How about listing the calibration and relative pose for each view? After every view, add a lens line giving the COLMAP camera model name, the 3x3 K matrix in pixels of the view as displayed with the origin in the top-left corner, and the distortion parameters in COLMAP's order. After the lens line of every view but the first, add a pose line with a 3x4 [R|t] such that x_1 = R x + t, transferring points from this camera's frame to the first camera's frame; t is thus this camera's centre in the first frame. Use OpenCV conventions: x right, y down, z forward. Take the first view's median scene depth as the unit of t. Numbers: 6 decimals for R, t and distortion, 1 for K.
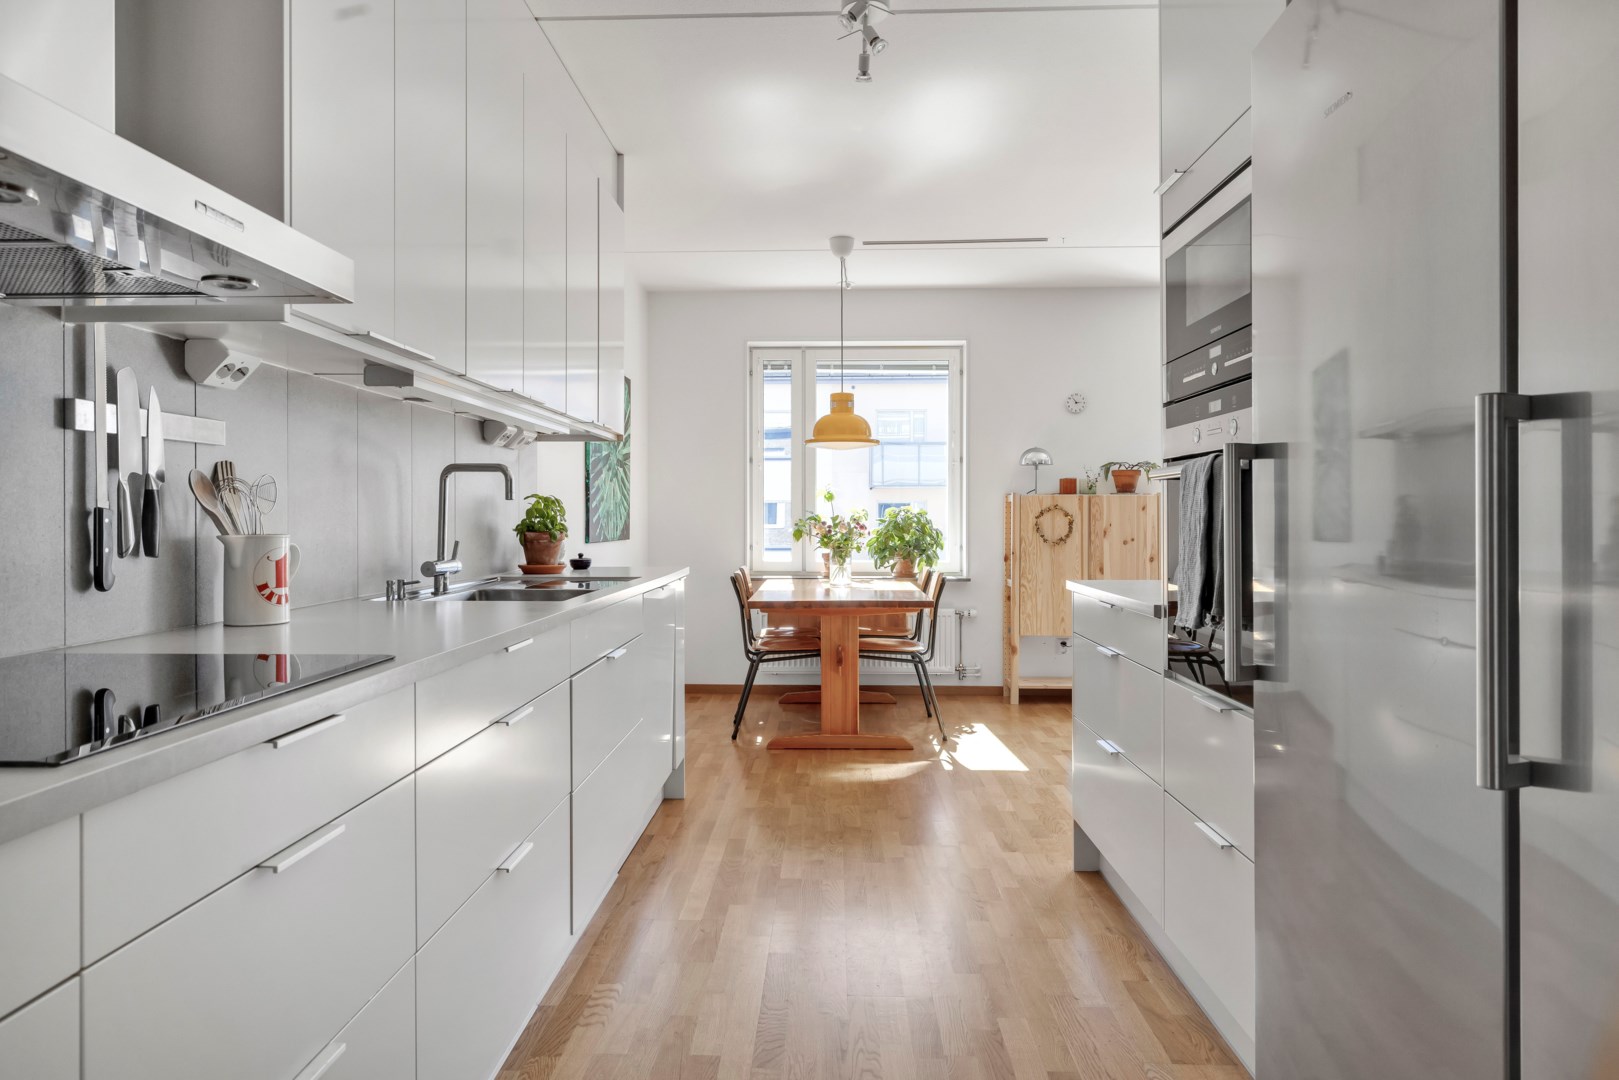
lens RADIAL K [[968.1, 0, 806.5], [0, 968.1, 526.0], [0, 0, 1]] dist [-0.008353, 0.001134]
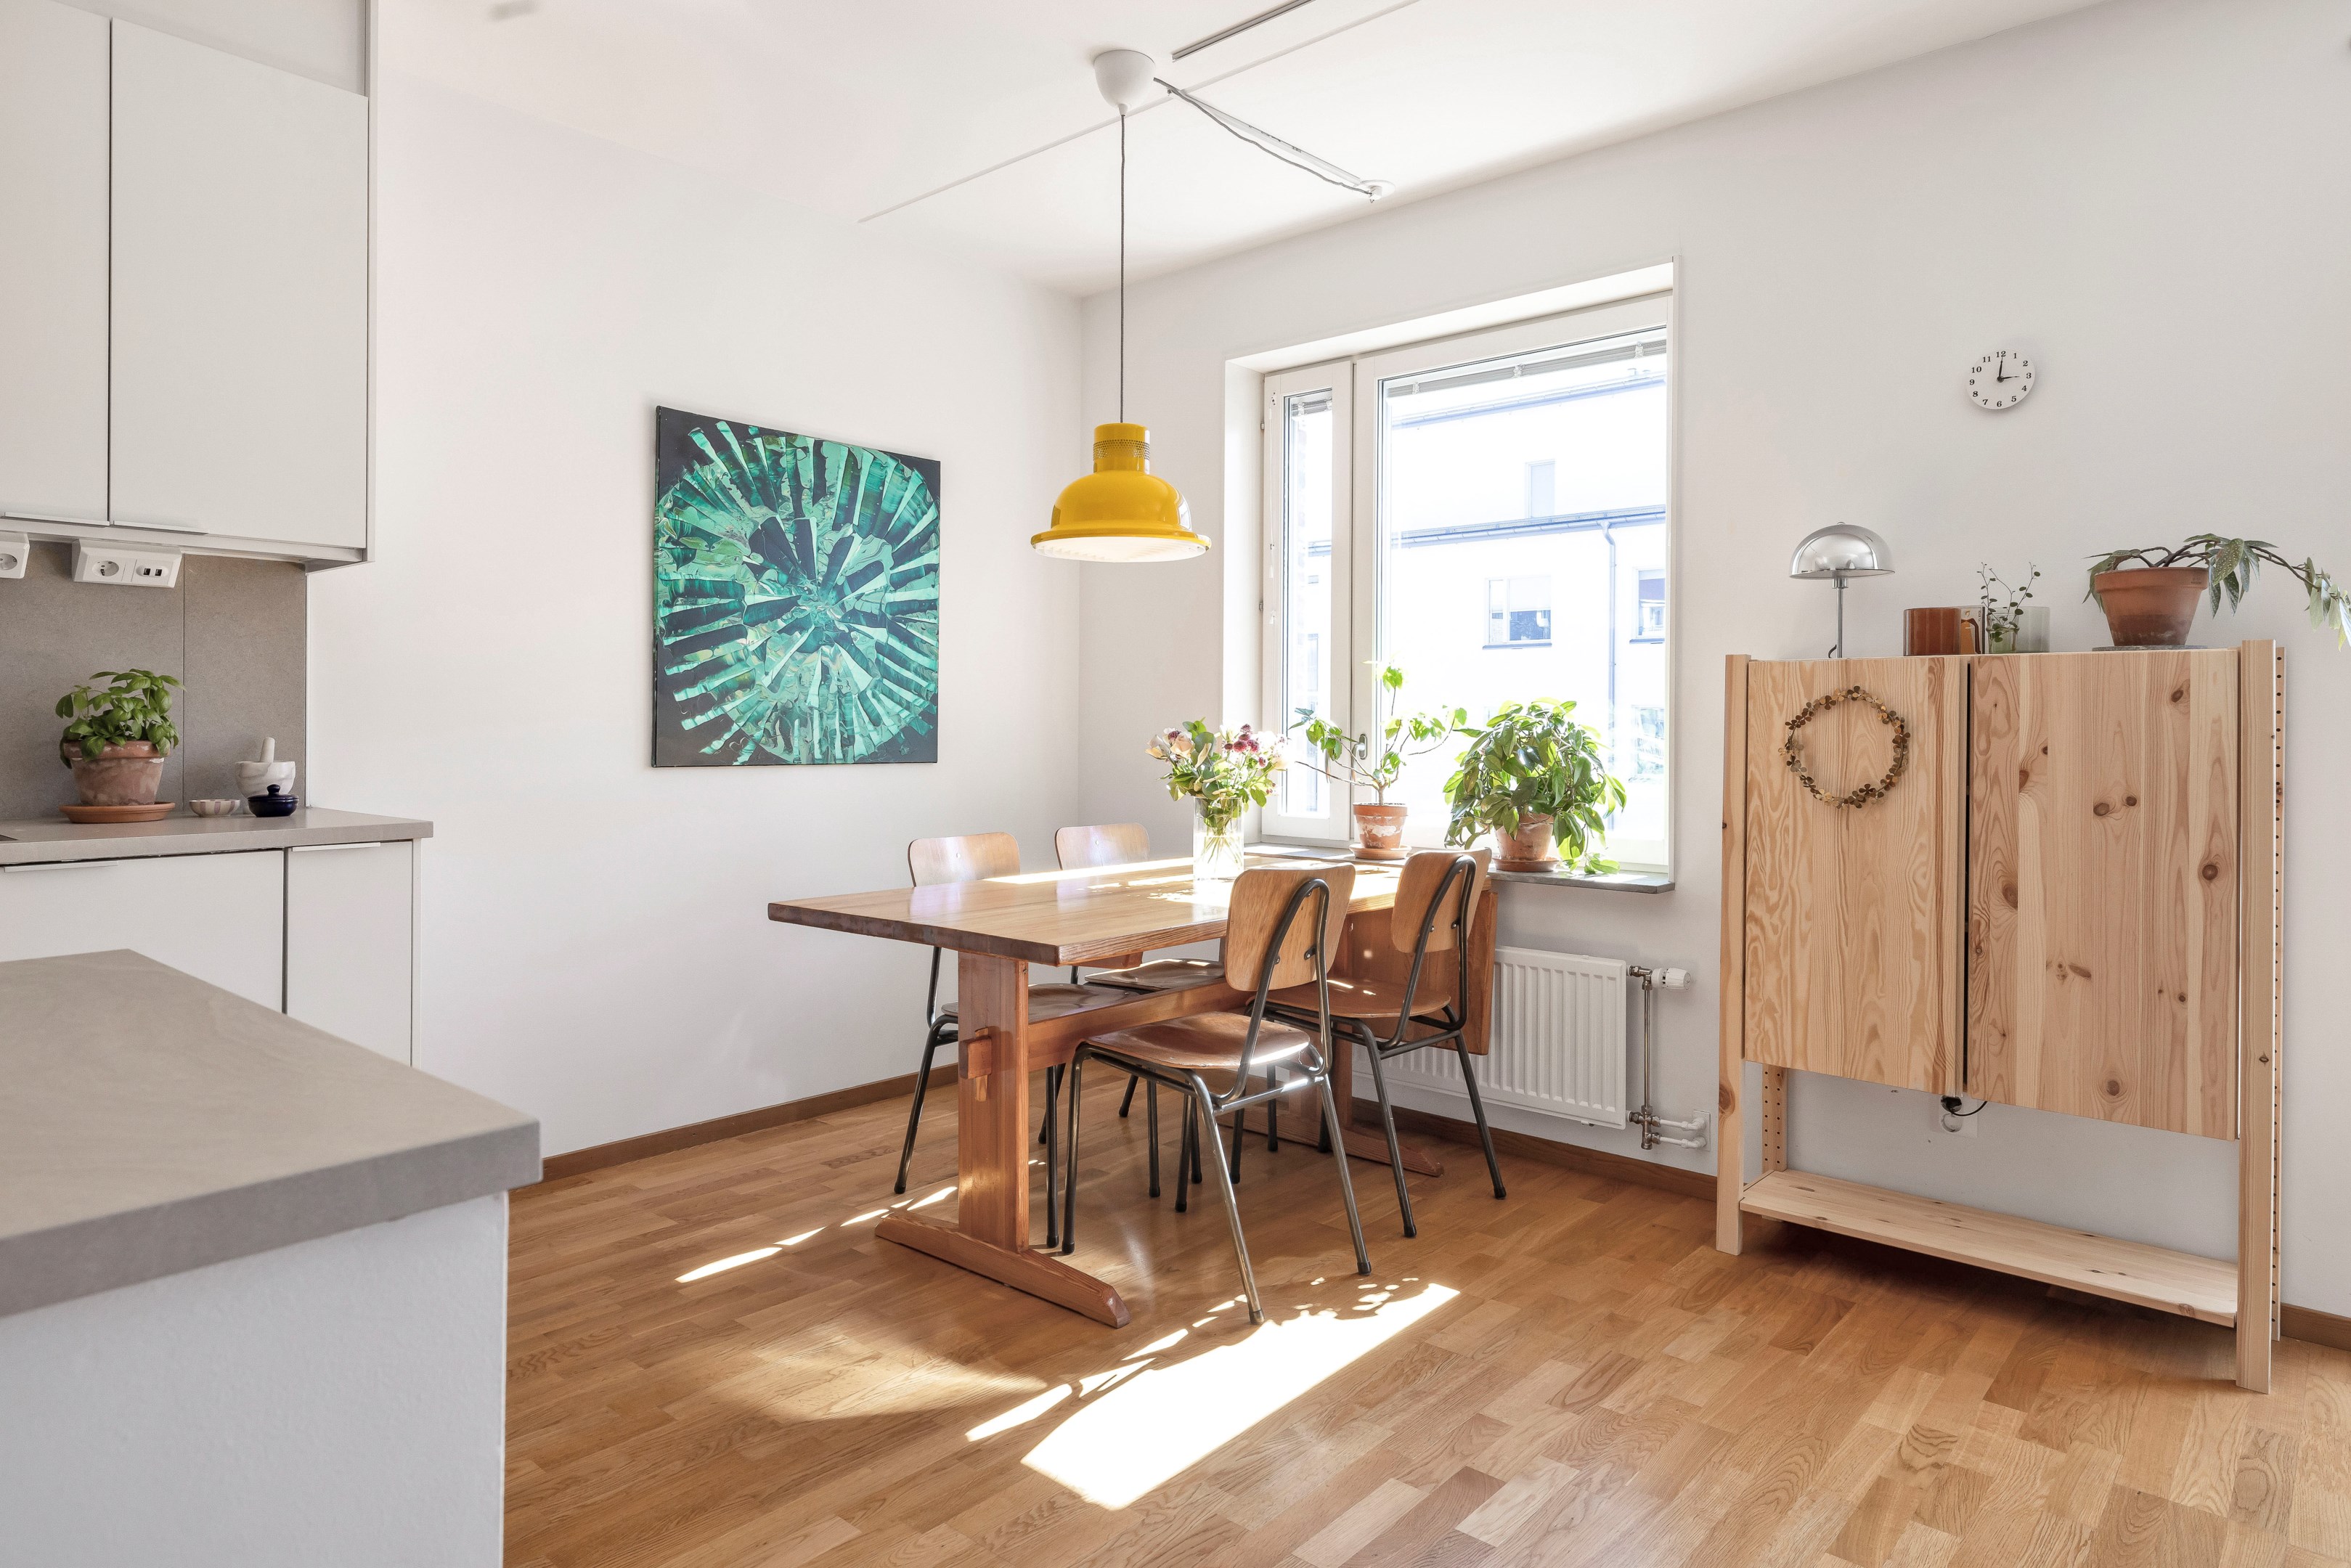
lens RADIAL K [[1375.5, 0, 1160.3], [0, 1375.5, 726.2], [0, 0, 1]] dist [0.008370, -0.004048]
pose [[0.766178, 0.006311, -0.642597, 0.381099], [-0.013989, 0.999879, -0.006860, -0.001837], [0.642476, 0.014245, 0.766173, 0.481327]]
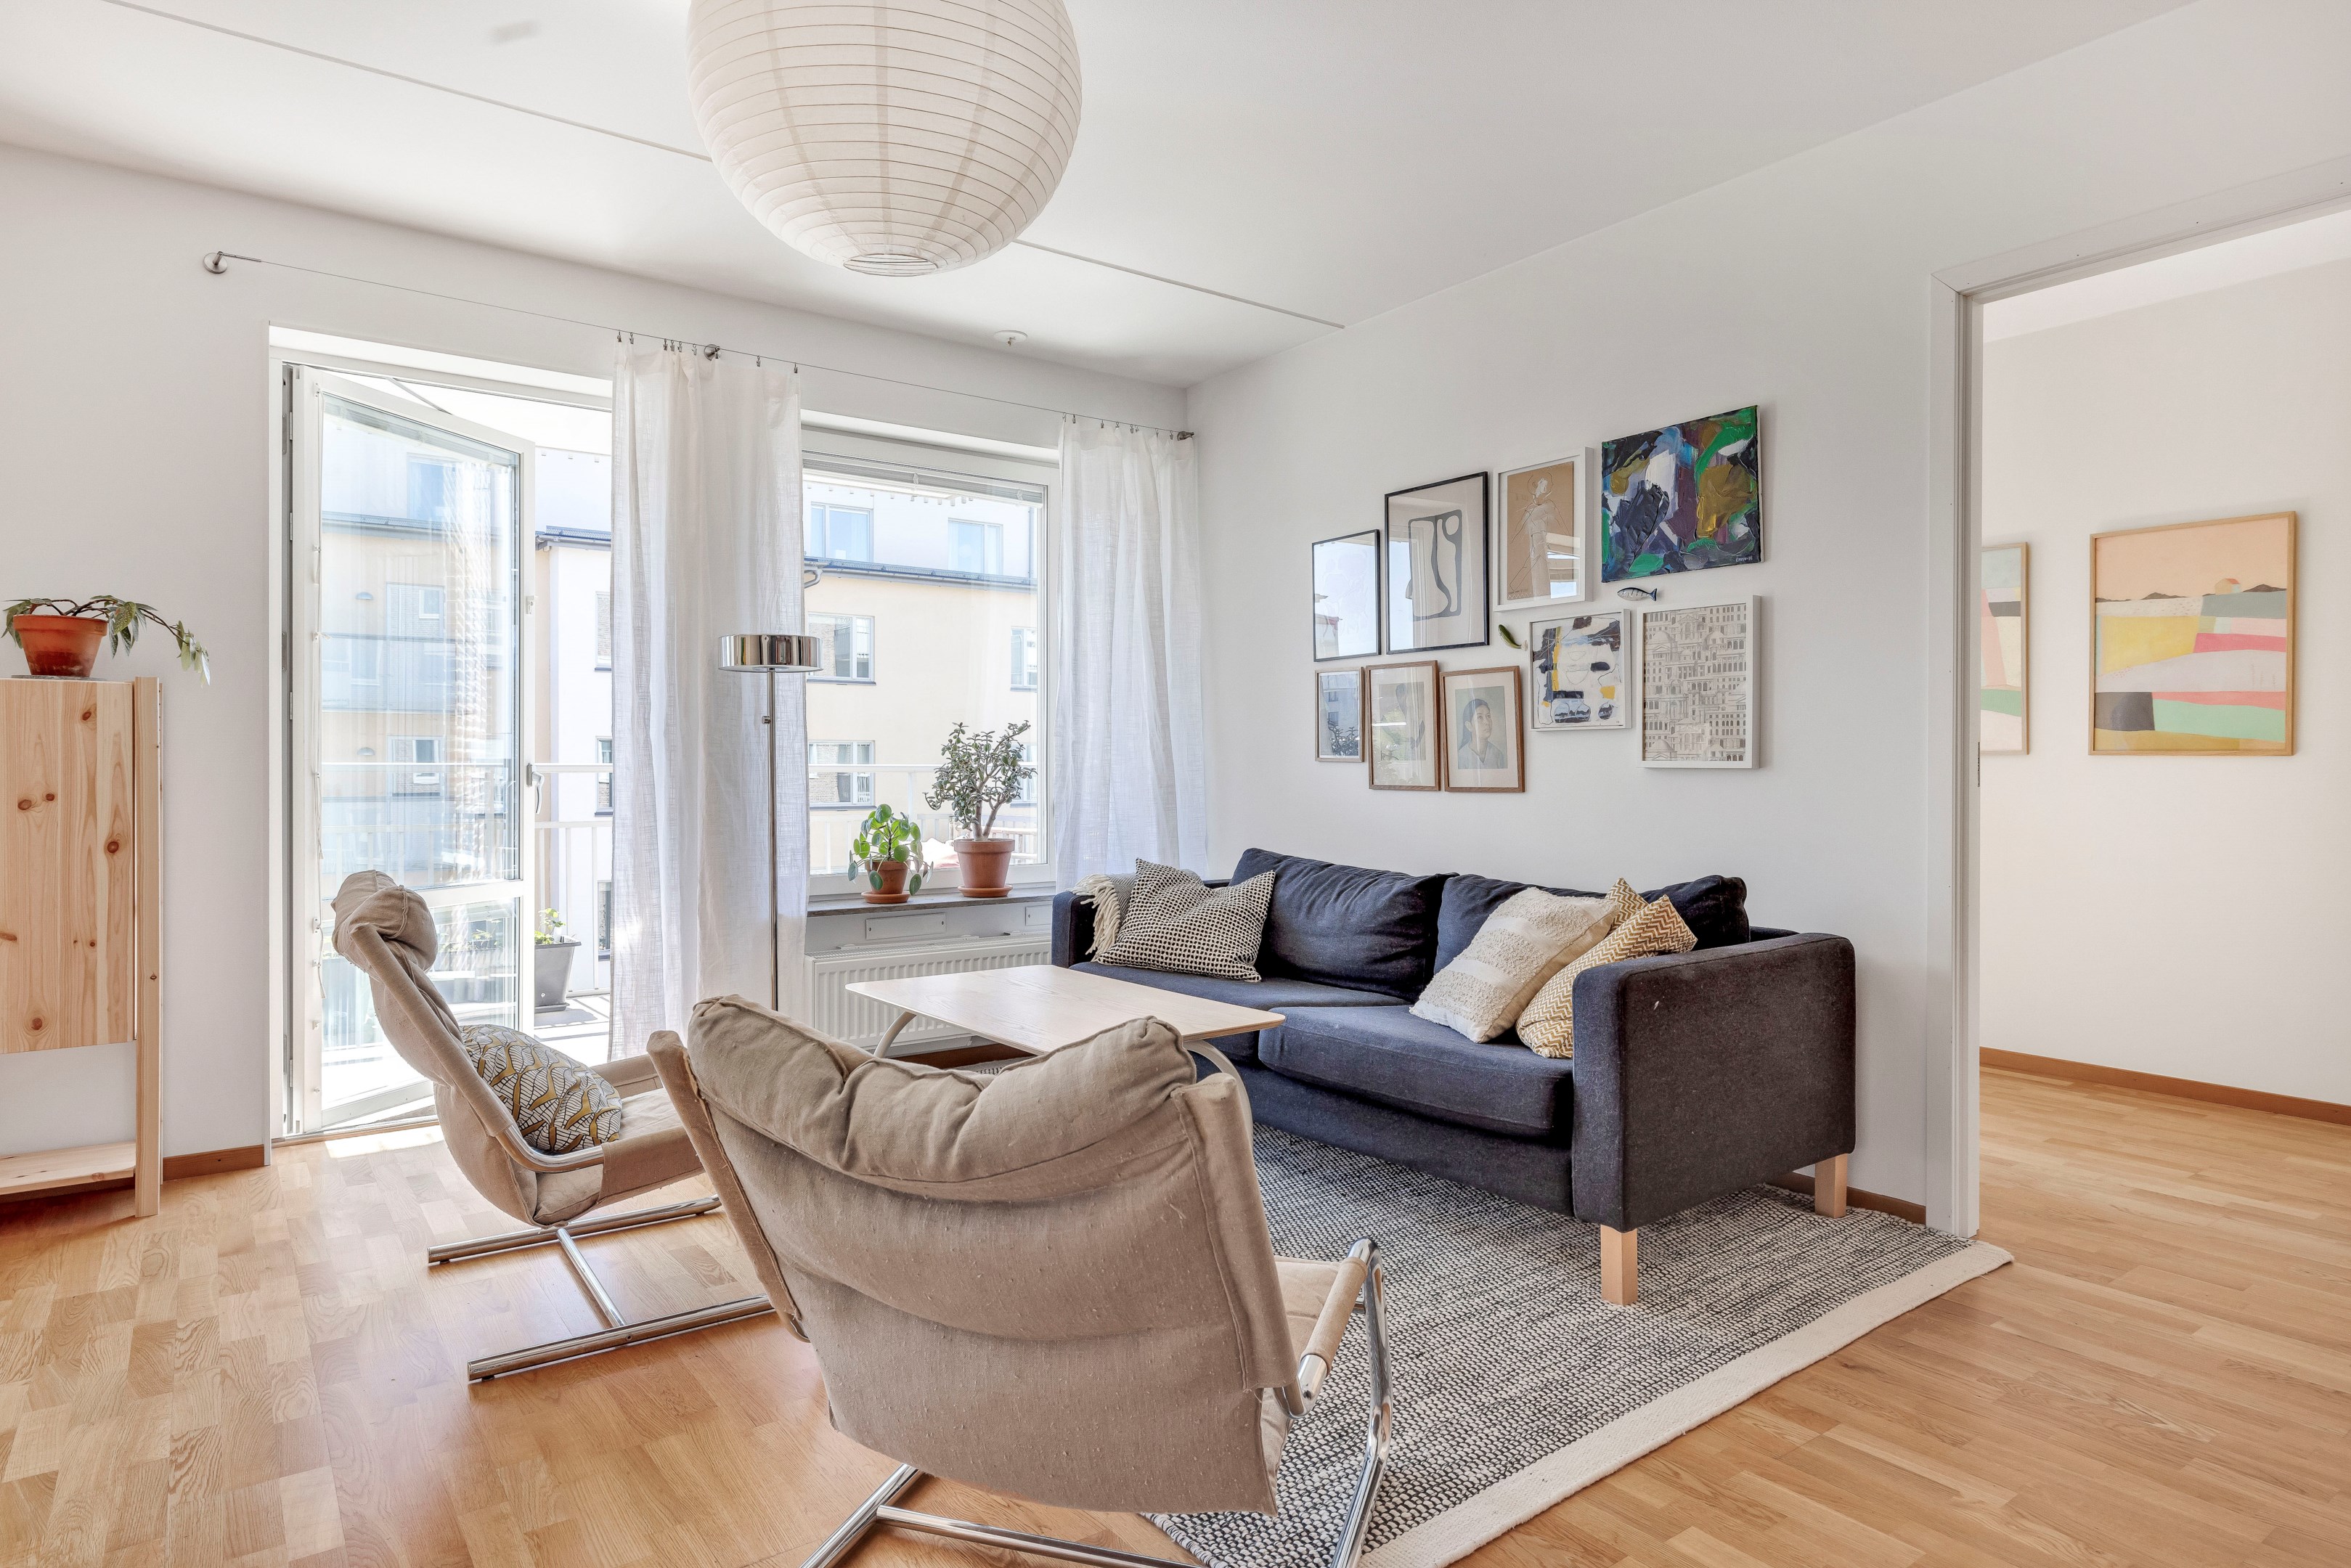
lens RADIAL K [[1322.2, 0, 1164.7], [0, 1322.2, 772.9], [0, 0, 1]] dist [0.000494, -0.000667]
pose [[0.793822, -0.000130, 0.608151, 0.368936], [0.002980, 0.999989, -0.003677, 0.007840], [-0.608143, 0.004731, 0.793813, 0.318779]]
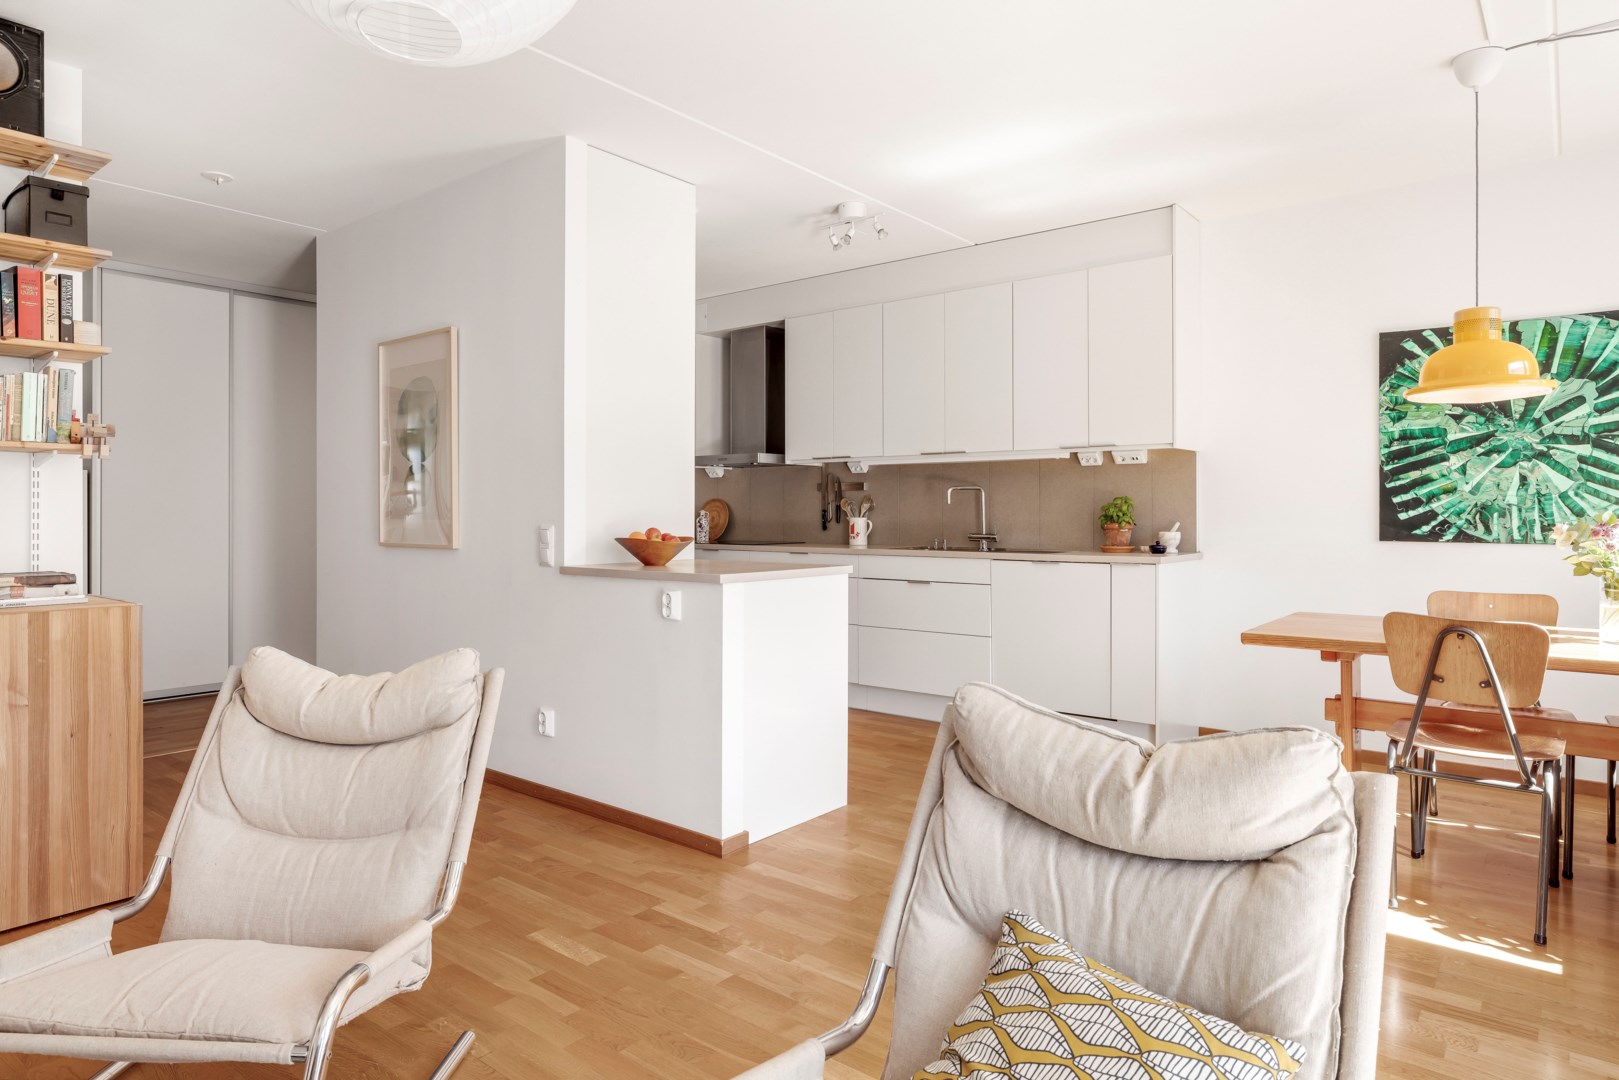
lens RADIAL K [[940.6, 0, 796.3], [0, 940.6, 512.0], [0, 0, 1]] dist [-0.000219, -0.002924]
pose [[-0.608727, 0.003302, -0.793373, 0.668415], [-0.005782, 0.999946, 0.008599, -0.010511], [0.793359, 0.009822, -0.608675, 0.890326]]
